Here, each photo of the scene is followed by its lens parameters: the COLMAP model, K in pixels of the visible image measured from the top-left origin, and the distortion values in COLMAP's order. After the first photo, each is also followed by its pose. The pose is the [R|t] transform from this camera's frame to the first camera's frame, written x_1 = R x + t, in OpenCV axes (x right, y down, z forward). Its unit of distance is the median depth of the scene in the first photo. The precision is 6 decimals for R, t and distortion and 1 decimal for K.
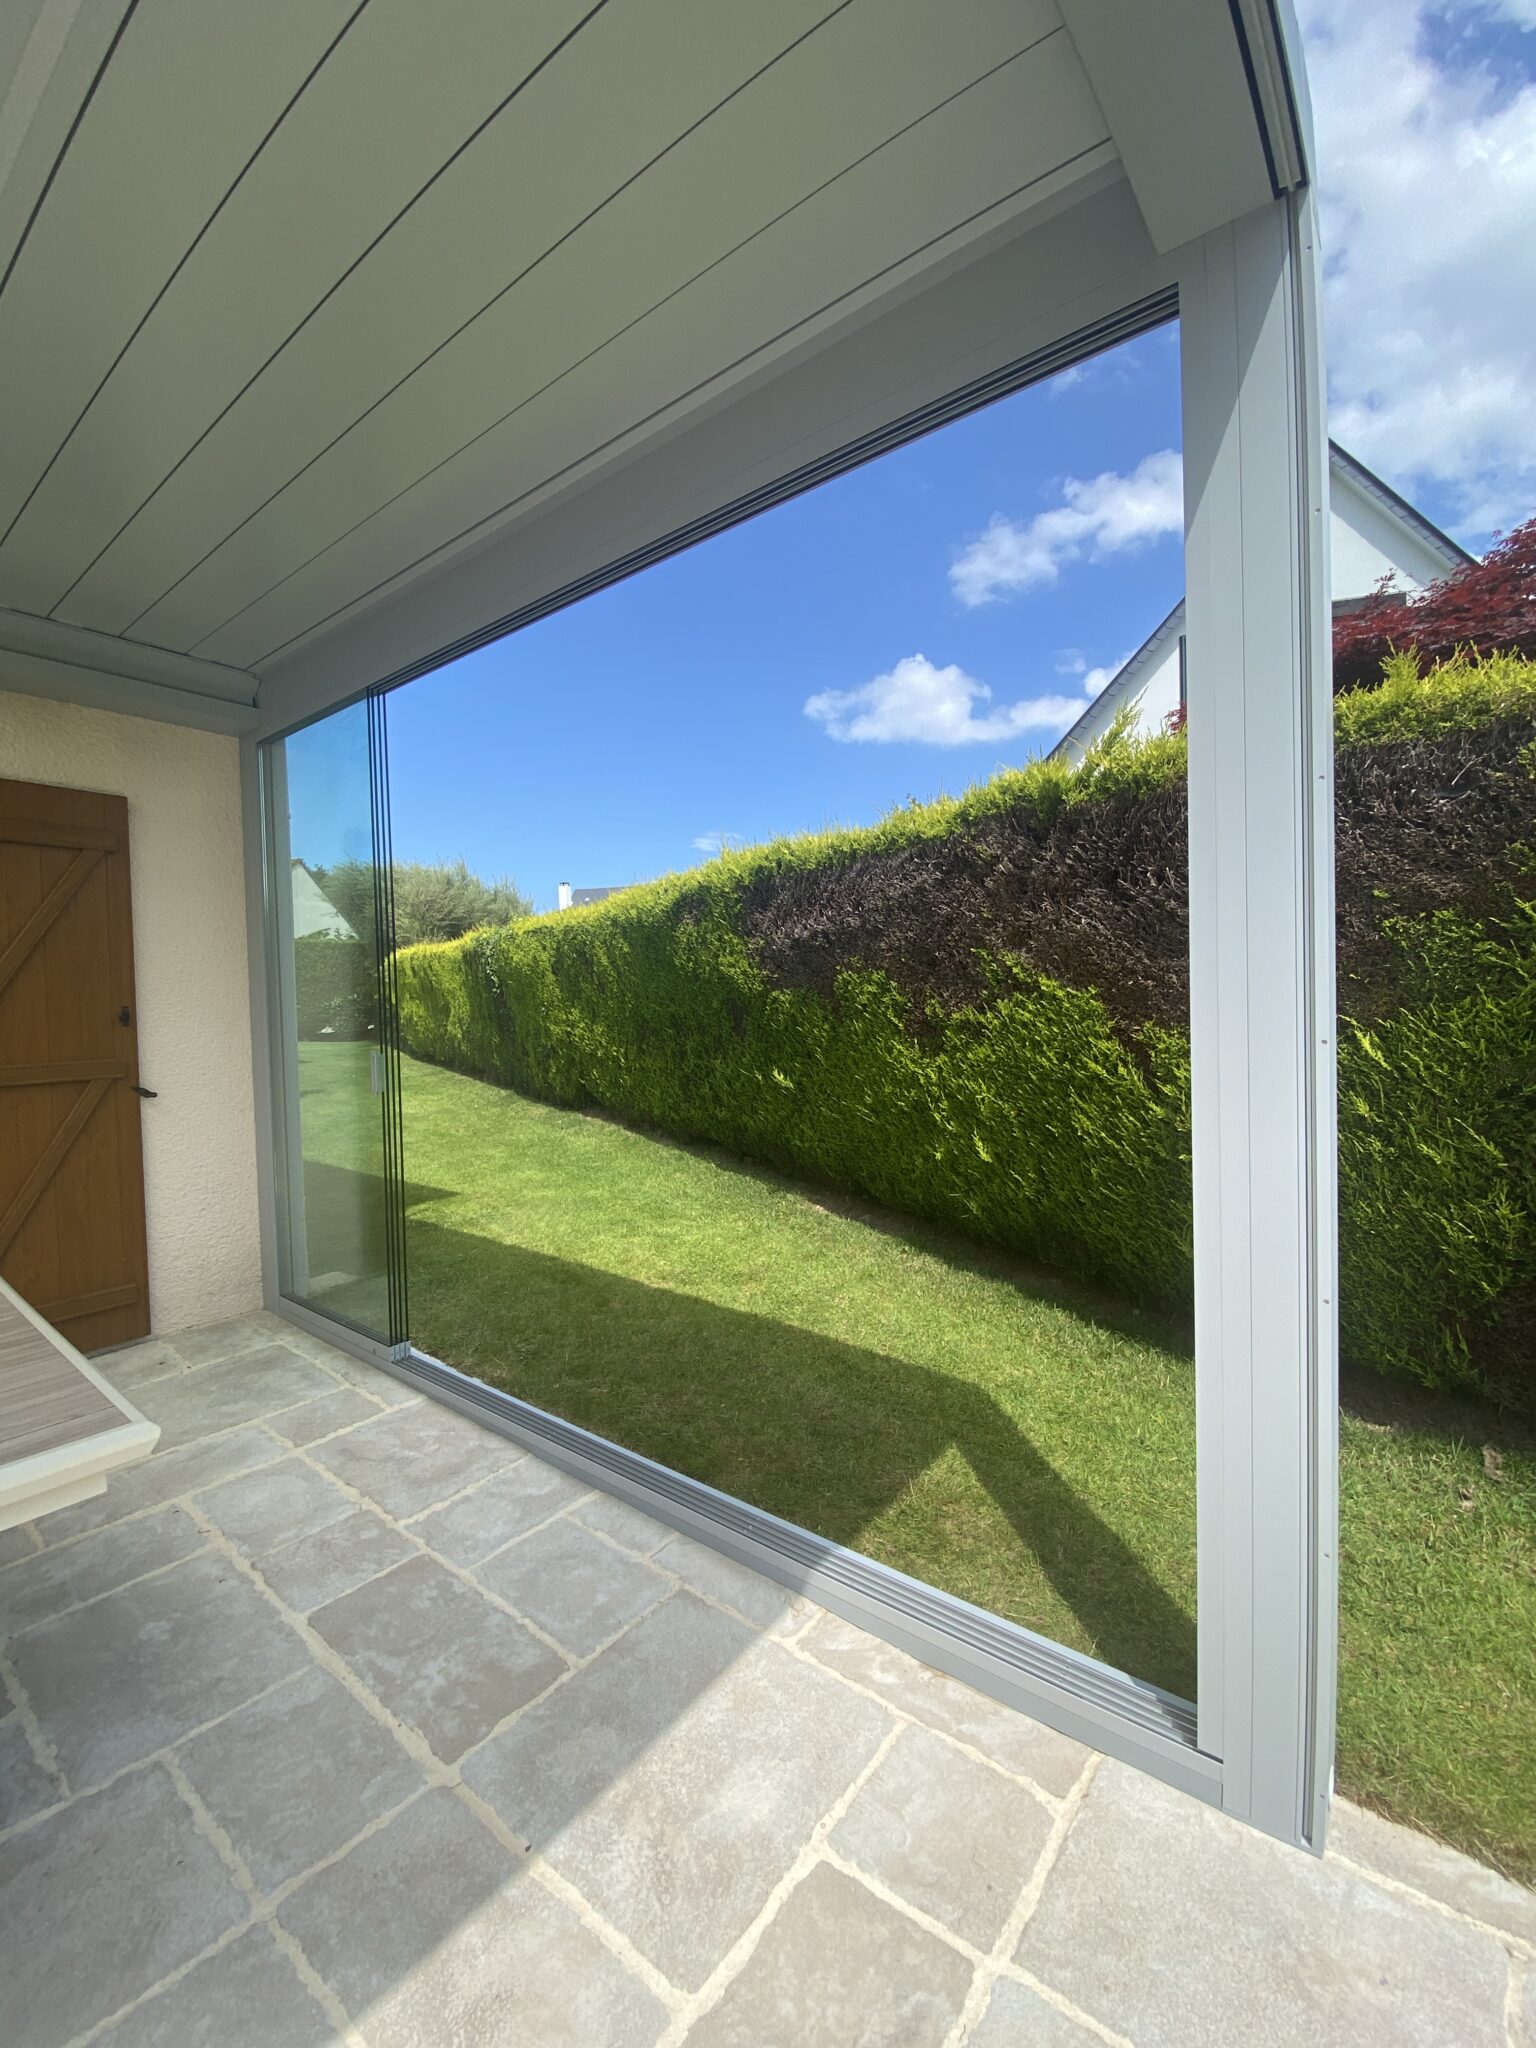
lens RADIAL K [[831.7, 0, 774.8], [0, 831.7, 1022.4], [0, 0, 1]] dist [0.002387, -0.010500]
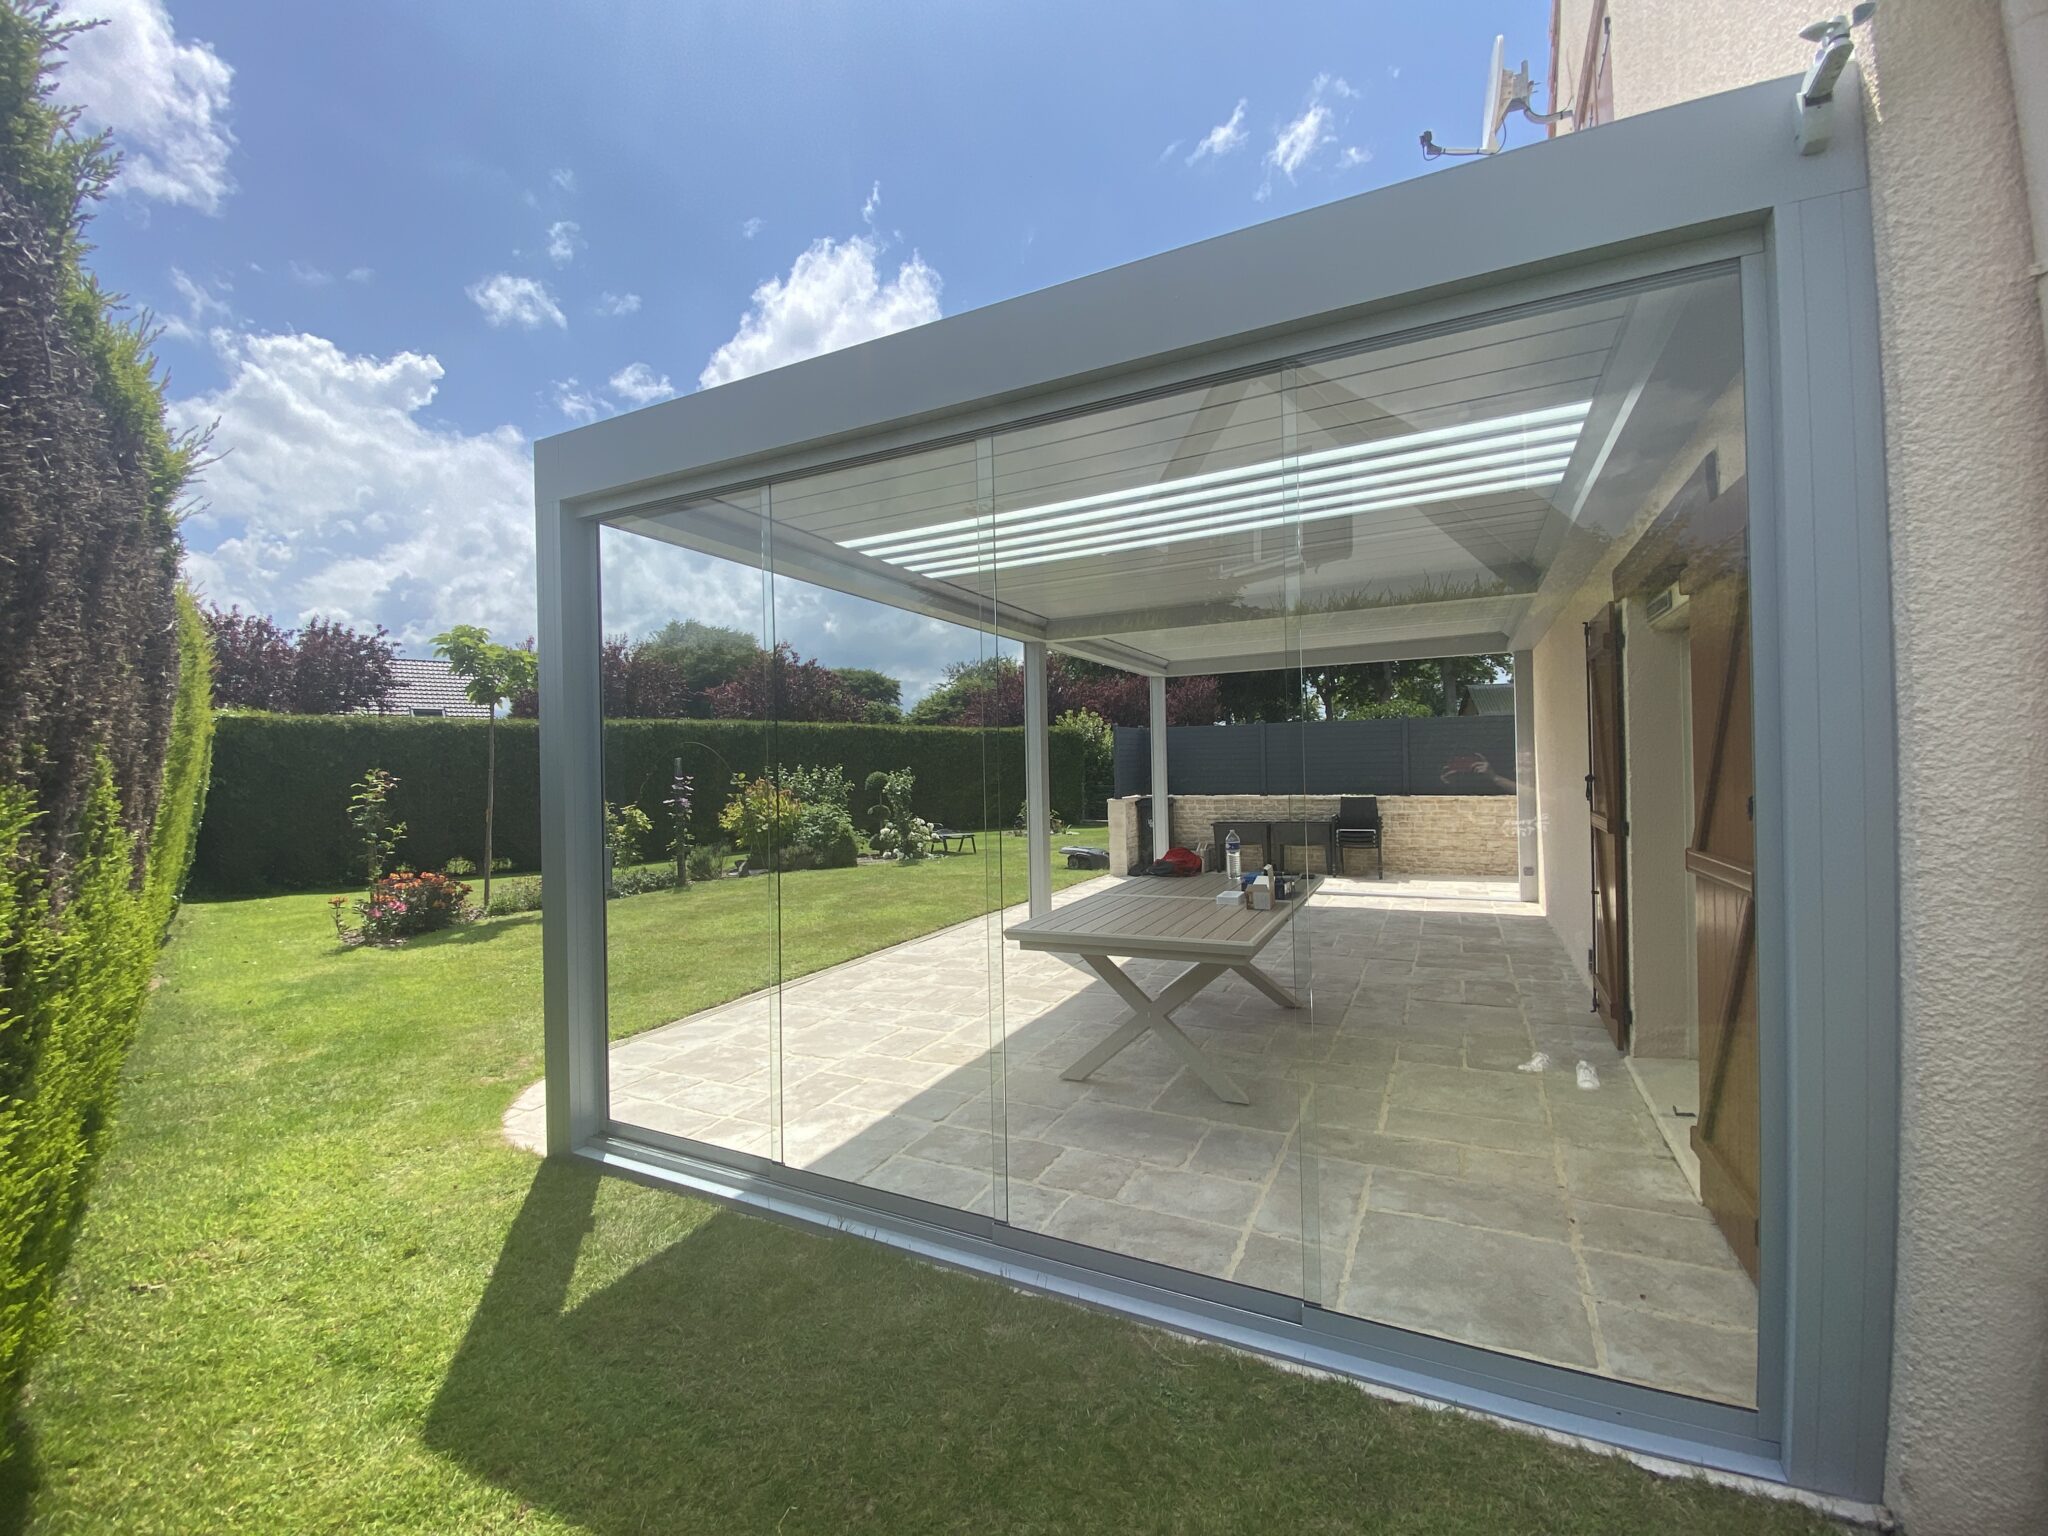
lens RADIAL K [[849.0, 0, 1033.8], [0, 849.0, 764.5], [0, 0, 1]] dist [-0.004374, -0.006610]
pose [[-0.978663, 0.039542, -0.201630, -0.072037], [0.034014, 0.998946, 0.030806, -0.062666], [0.202636, 0.023290, -0.978977, 1.155123]]
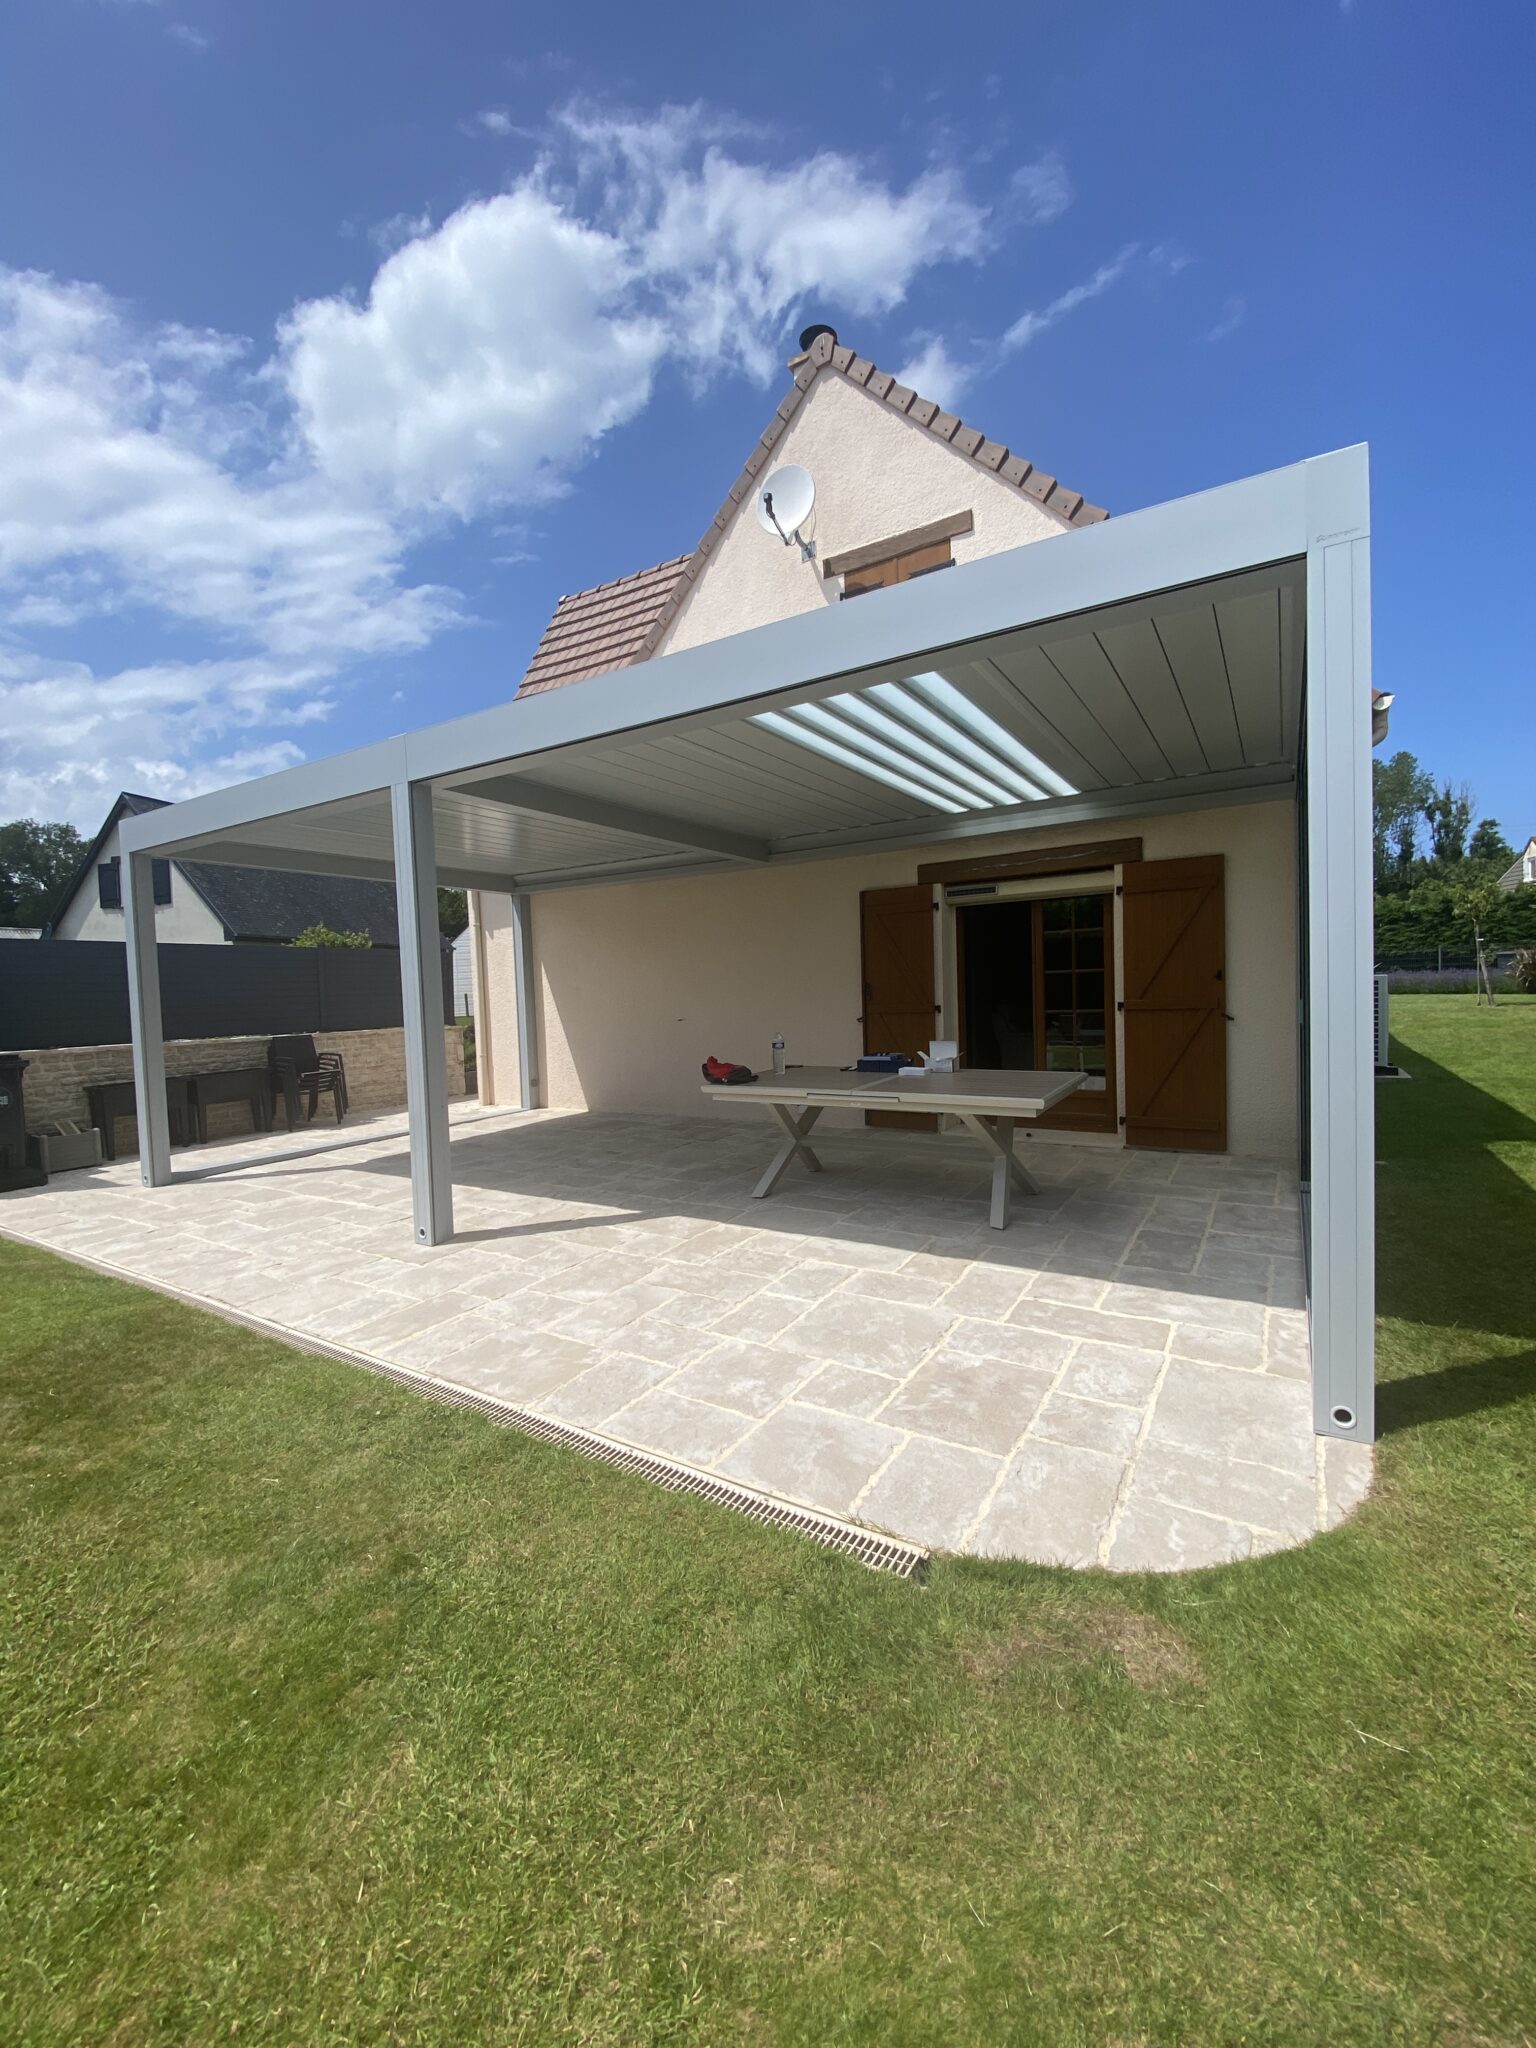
lens RADIAL K [[831.7, 0, 781.7], [0, 831.7, 1026.4], [0, 0, 1]] dist [0.002387, -0.010500]
pose [[0.110784, 0.062302, -0.991890, 0.705915], [0.002322, 0.998014, 0.062946, -0.009139], [0.993842, -0.009277, 0.110419, -0.125701]]
